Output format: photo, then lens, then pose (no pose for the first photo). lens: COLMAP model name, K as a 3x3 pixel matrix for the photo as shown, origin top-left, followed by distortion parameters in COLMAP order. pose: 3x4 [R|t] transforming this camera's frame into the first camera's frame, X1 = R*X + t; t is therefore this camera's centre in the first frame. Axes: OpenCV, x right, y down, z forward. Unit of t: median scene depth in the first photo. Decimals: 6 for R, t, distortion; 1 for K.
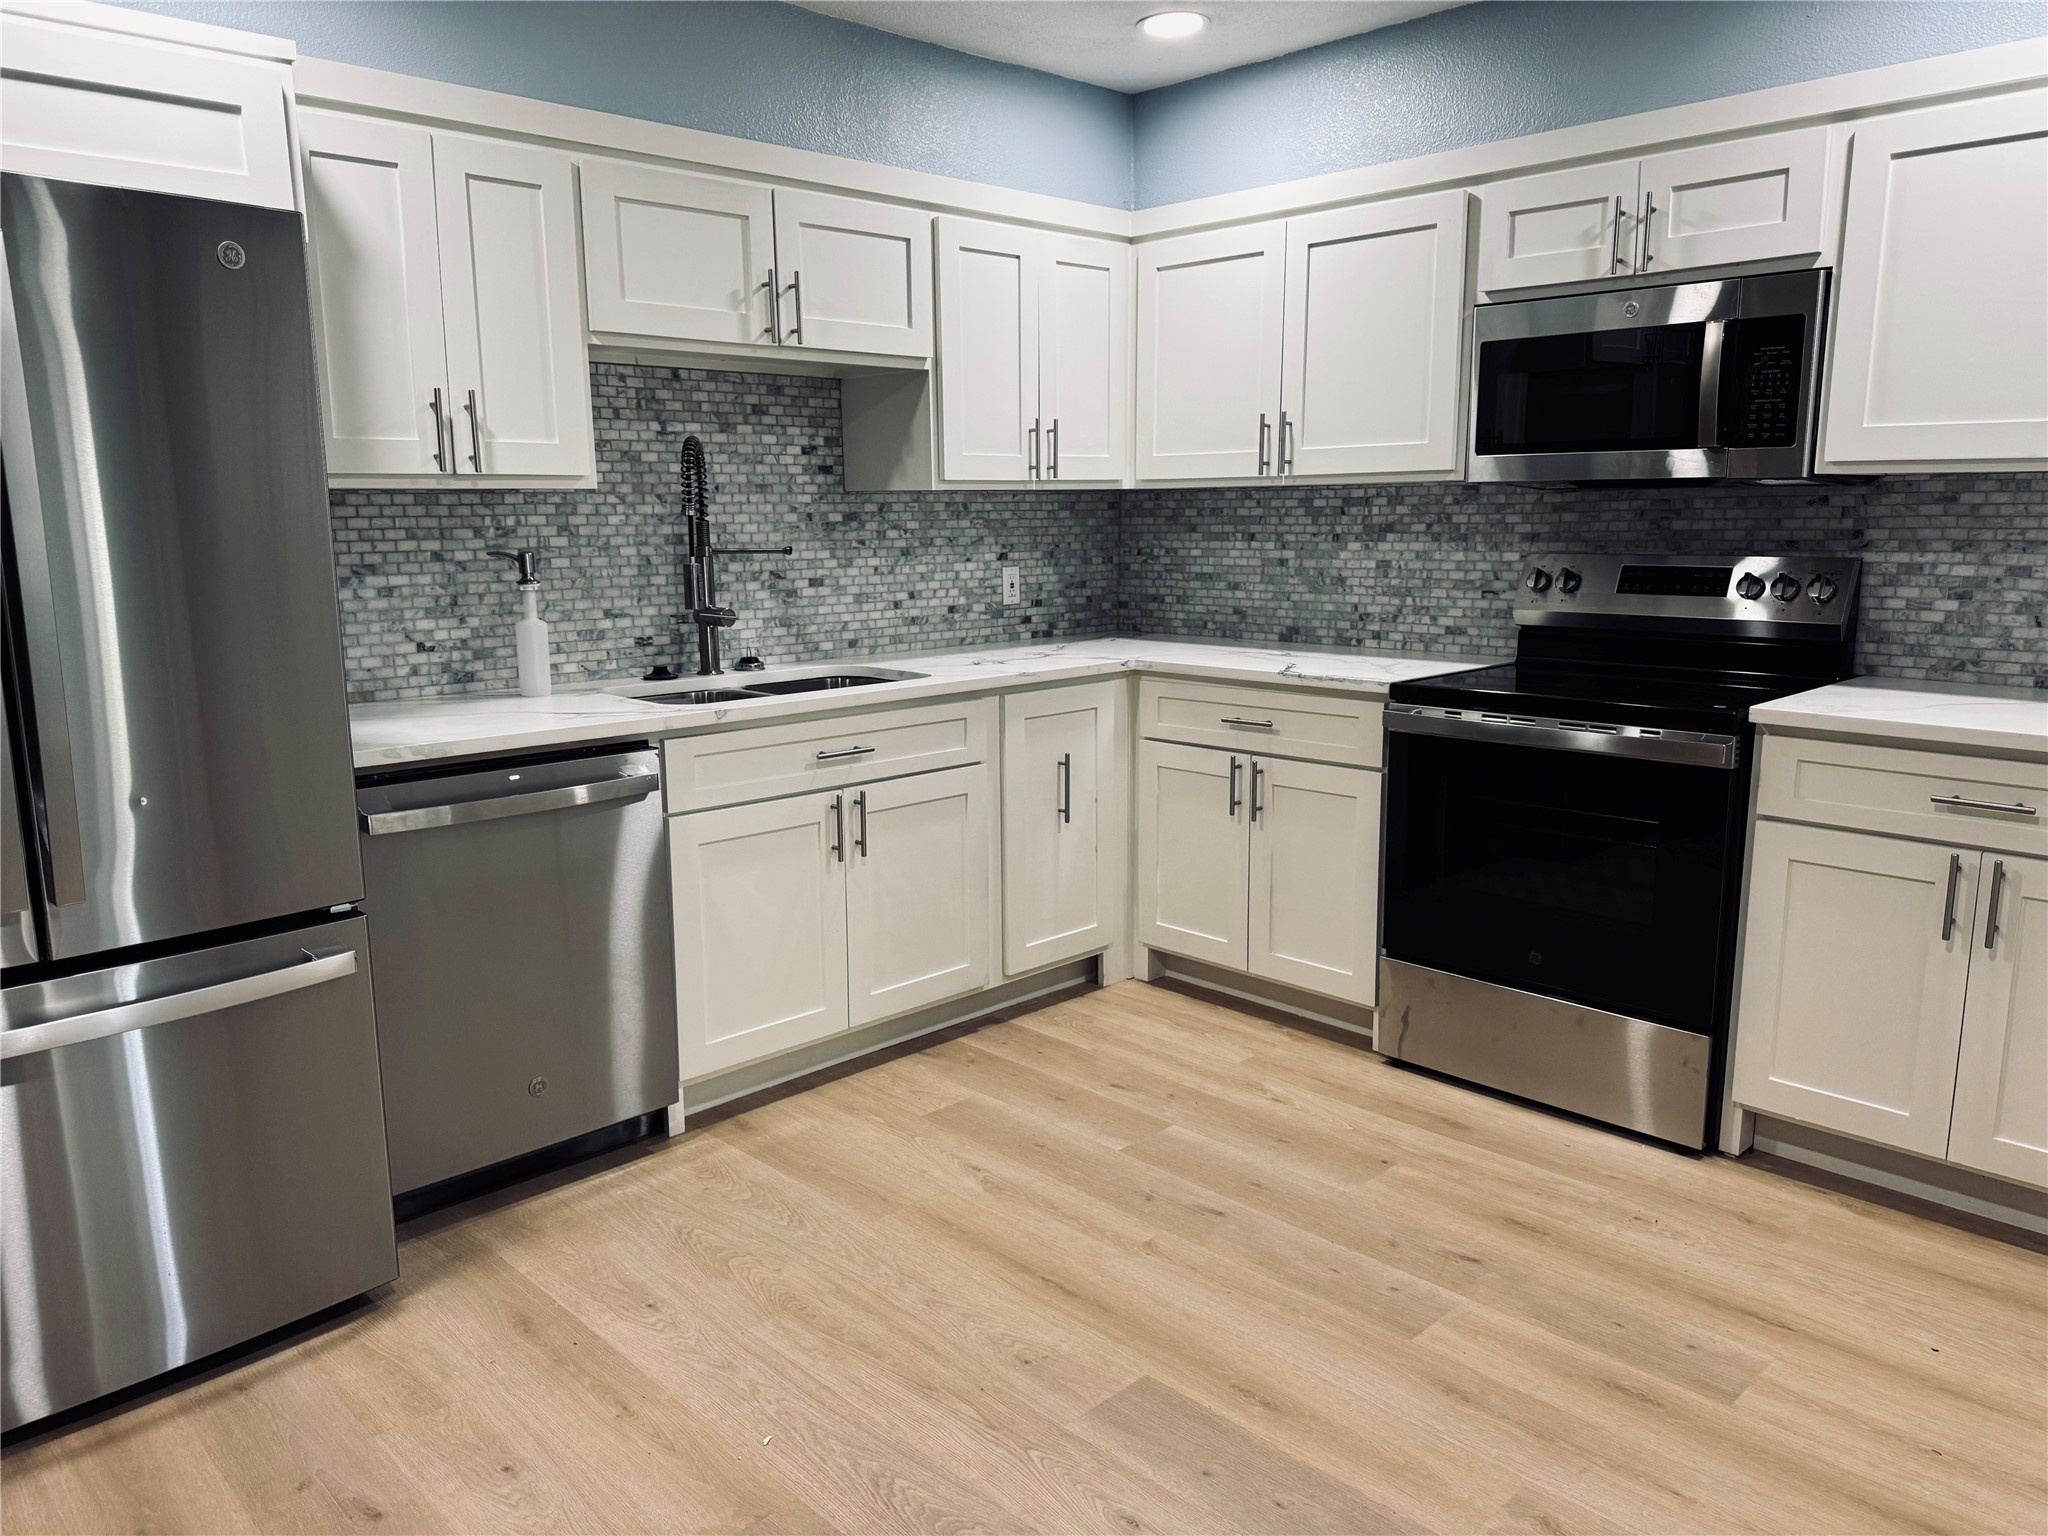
lens RADIAL K [[1453.9, 0, 1013.0], [0, 1453.9, 779.2], [0, 0, 1]] dist [0.054943, -0.060800]
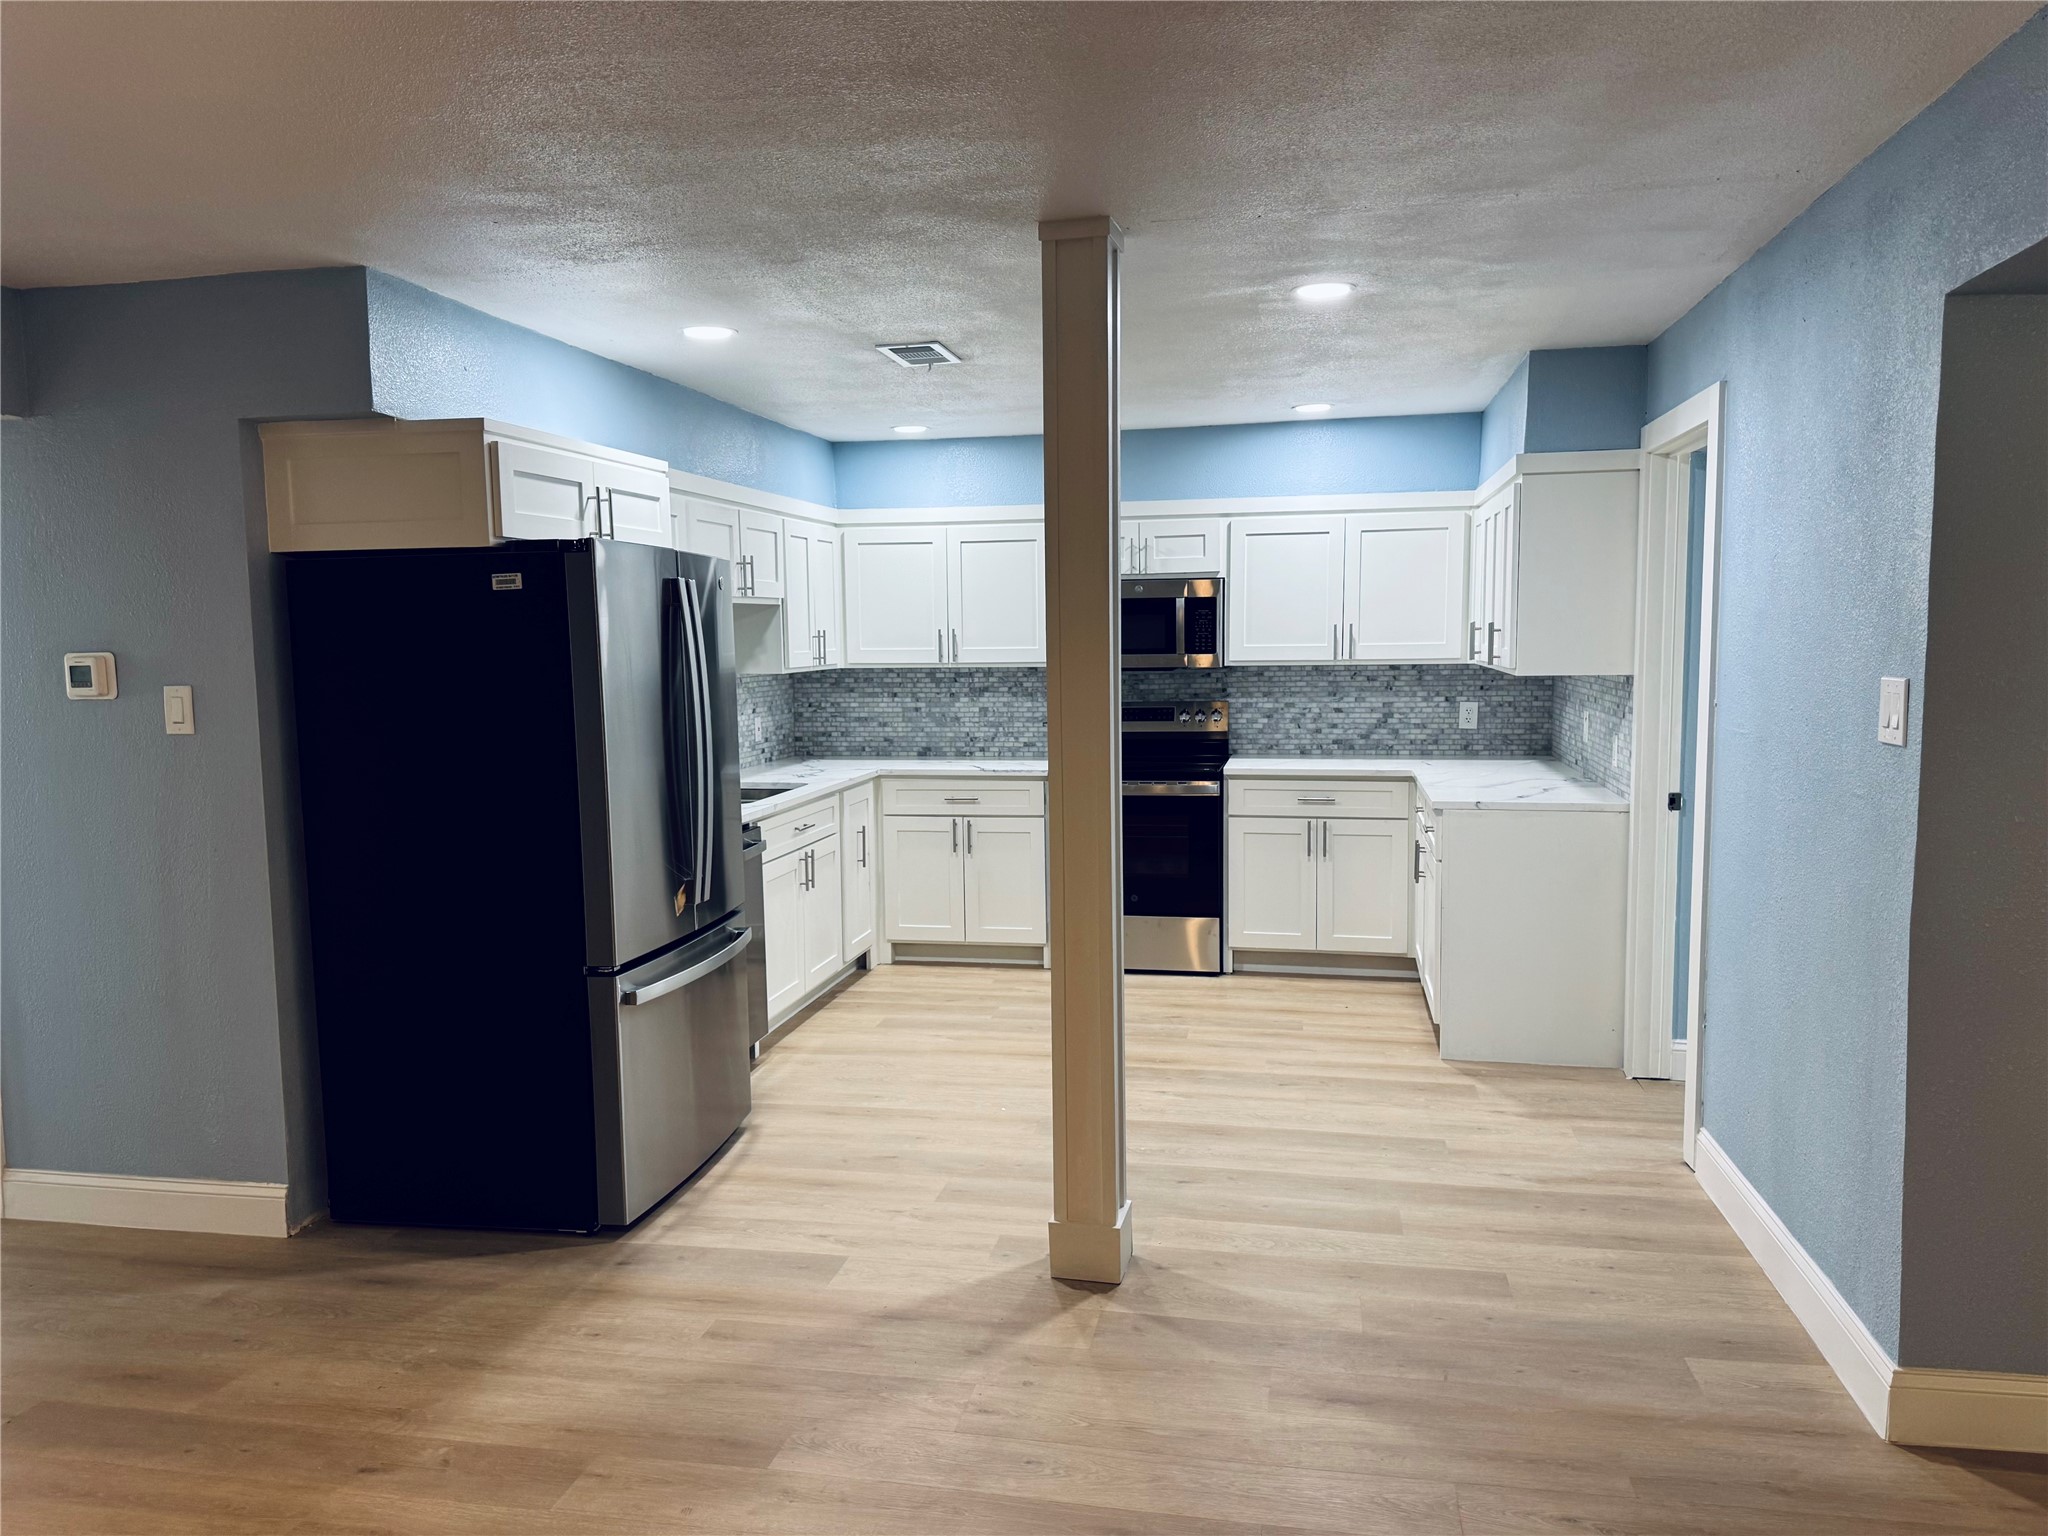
lens RADIAL K [[1453.9, 0, 1021.7], [0, 1453.9, 772.3], [0, 0, 1]] dist [0.054943, -0.060800]
pose [[0.818006, -0.057147, 0.572364, -0.845669], [0.111781, 0.991876, -0.060723, 0.048367], [-0.564244, 0.113651, 0.817748, -0.541081]]
